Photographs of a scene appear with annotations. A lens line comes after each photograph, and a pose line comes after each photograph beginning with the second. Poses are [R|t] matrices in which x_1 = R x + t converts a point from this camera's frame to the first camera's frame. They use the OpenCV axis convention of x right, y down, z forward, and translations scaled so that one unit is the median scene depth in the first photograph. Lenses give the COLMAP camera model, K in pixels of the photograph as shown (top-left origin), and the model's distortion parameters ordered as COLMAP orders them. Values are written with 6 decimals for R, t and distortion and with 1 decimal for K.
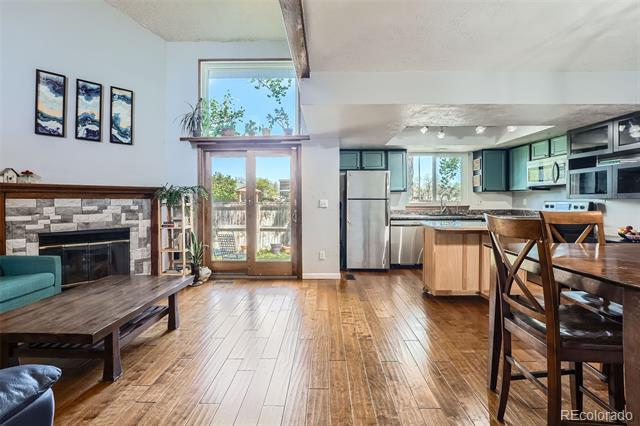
lens RADIAL K [[278.6, 0, 319.9], [0, 278.6, 198.9], [0, 0, 1]] dist [-0.010123, -0.000644]
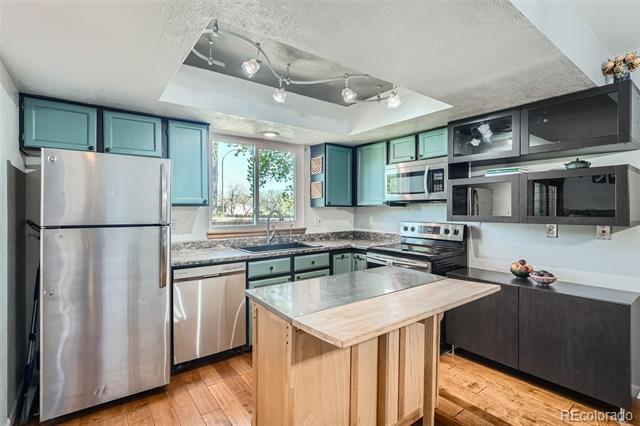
lens RADIAL K [[305.5, 0, 317.3], [0, 305.5, 209.3], [0, 0, 1]] dist [-0.000156, 0.000309]
pose [[0.797919, 0.000124, 0.602765, 0.161977], [-0.002762, 0.999990, 0.003450, -0.027709], [-0.602758, -0.004418, 0.797912, 0.528268]]
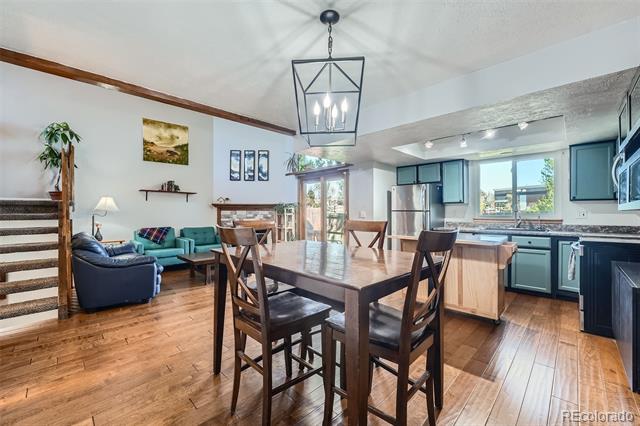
lens RADIAL K [[262.8, 0, 322.5], [0, 262.8, 210.8], [0, 0, 1]] dist [-0.014629, 0.000024]
pose [[0.720959, -0.000004, -0.692978, 0.721491], [0.000756, 0.999999, 0.000782, -0.000501], [0.692977, -0.001087, 0.720958, 0.017867]]
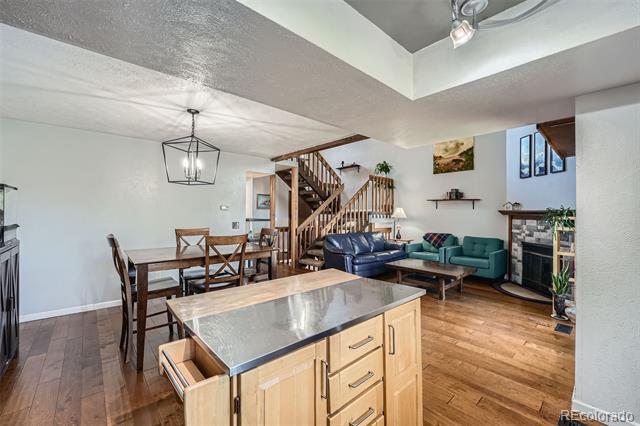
lens RADIAL K [[257.0, 0, 317.1], [0, 257.0, 209.7], [0, 0, 1]] dist [-0.026626, -0.000846]
pose [[-0.742768, -0.009615, -0.669480, 0.654476], [-0.003656, 0.999940, -0.010306, -0.030569], [0.669539, -0.005207, -0.742759, 1.033140]]
